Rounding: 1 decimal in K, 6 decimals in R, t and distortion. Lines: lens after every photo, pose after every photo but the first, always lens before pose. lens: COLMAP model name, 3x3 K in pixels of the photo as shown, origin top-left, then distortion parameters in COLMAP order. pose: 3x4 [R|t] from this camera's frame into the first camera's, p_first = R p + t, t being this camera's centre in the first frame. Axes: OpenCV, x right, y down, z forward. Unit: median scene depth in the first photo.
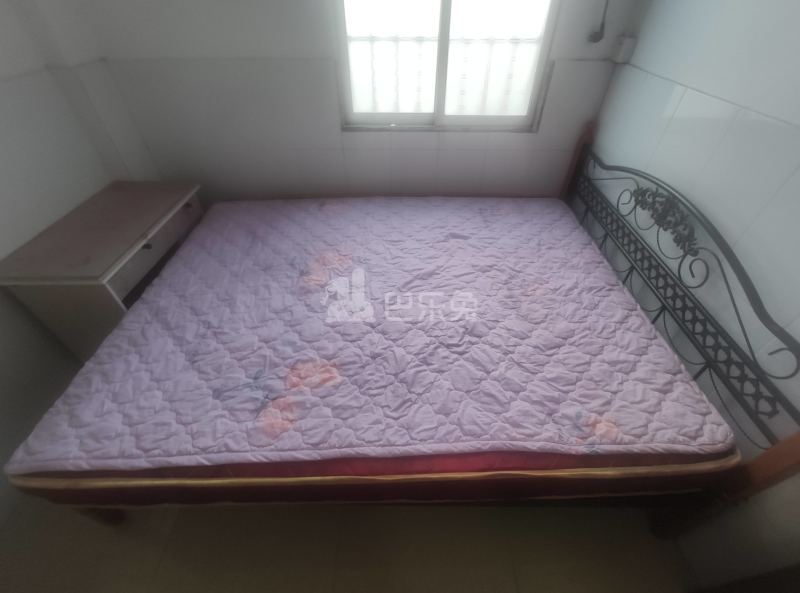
lens RADIAL K [[347.1, 0, 404.3], [0, 347.1, 292.7], [0, 0, 1]] dist [-0.034338, 0.021993]
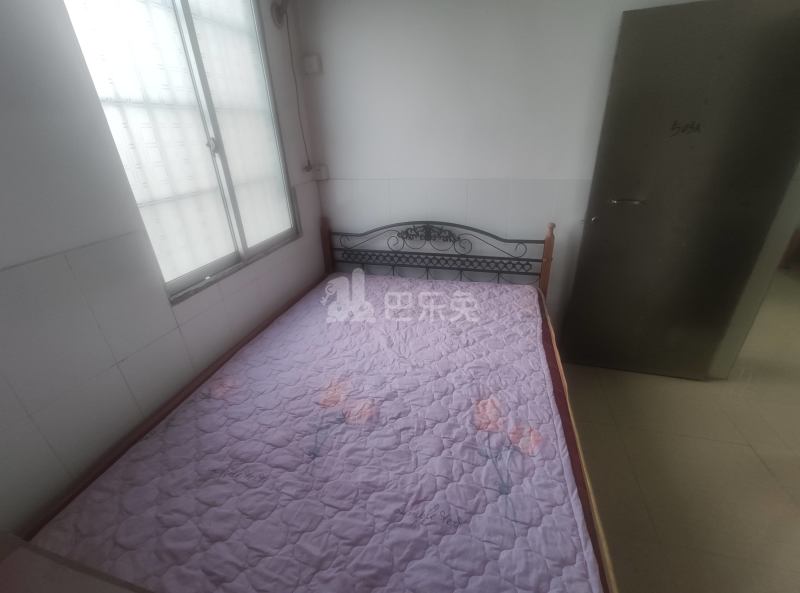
lens RADIAL K [[347.1, 0, 404.3], [0, 347.1, 292.7], [0, 0, 1]] dist [-0.034338, 0.021993]
pose [[0.265134, -0.425230, 0.865381, -1.184057], [0.678446, 0.720010, 0.145936, -0.417998], [-0.685139, 0.548421, 0.479394, 0.422881]]
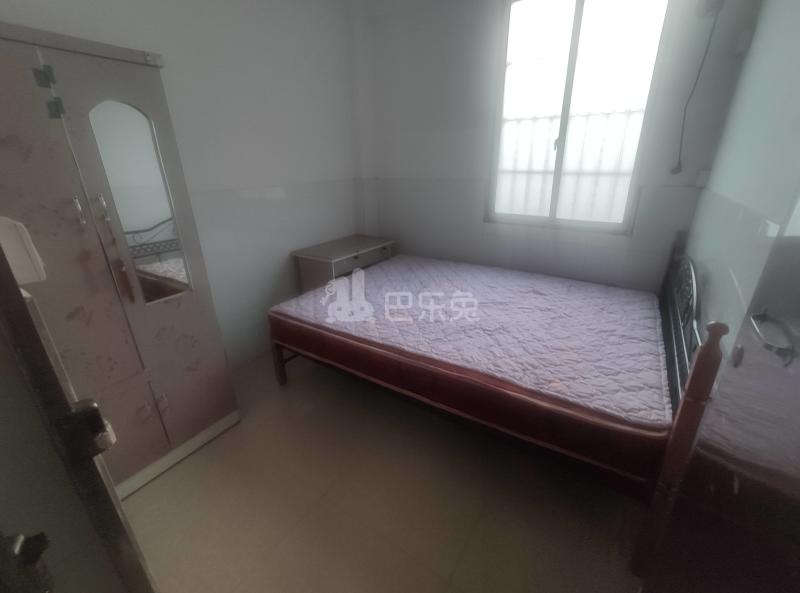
lens RADIAL K [[347.1, 0, 404.3], [0, 347.1, 292.7], [0, 0, 1]] dist [-0.034338, 0.021993]
pose [[0.834671, 0.189445, -0.517141, 0.640680], [-0.362863, 0.895527, -0.257606, 0.572864], [0.414312, 0.402668, 0.816214, -0.470238]]
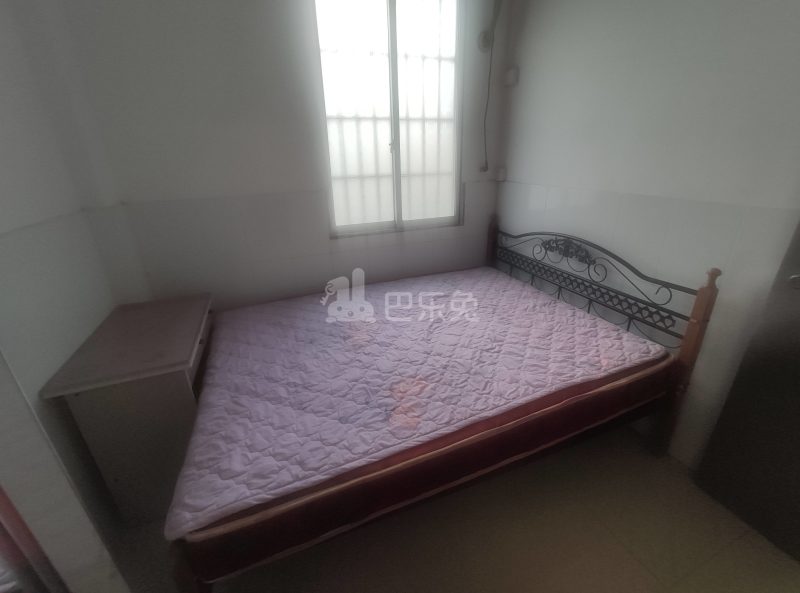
lens RADIAL K [[347.1, 0, 404.3], [0, 347.1, 292.7], [0, 0, 1]] dist [-0.034338, 0.021993]
pose [[0.927445, -0.159376, 0.338298, -0.664607], [0.268969, 0.912793, -0.307351, 0.307191], [-0.259812, 0.376043, 0.889432, -0.239849]]
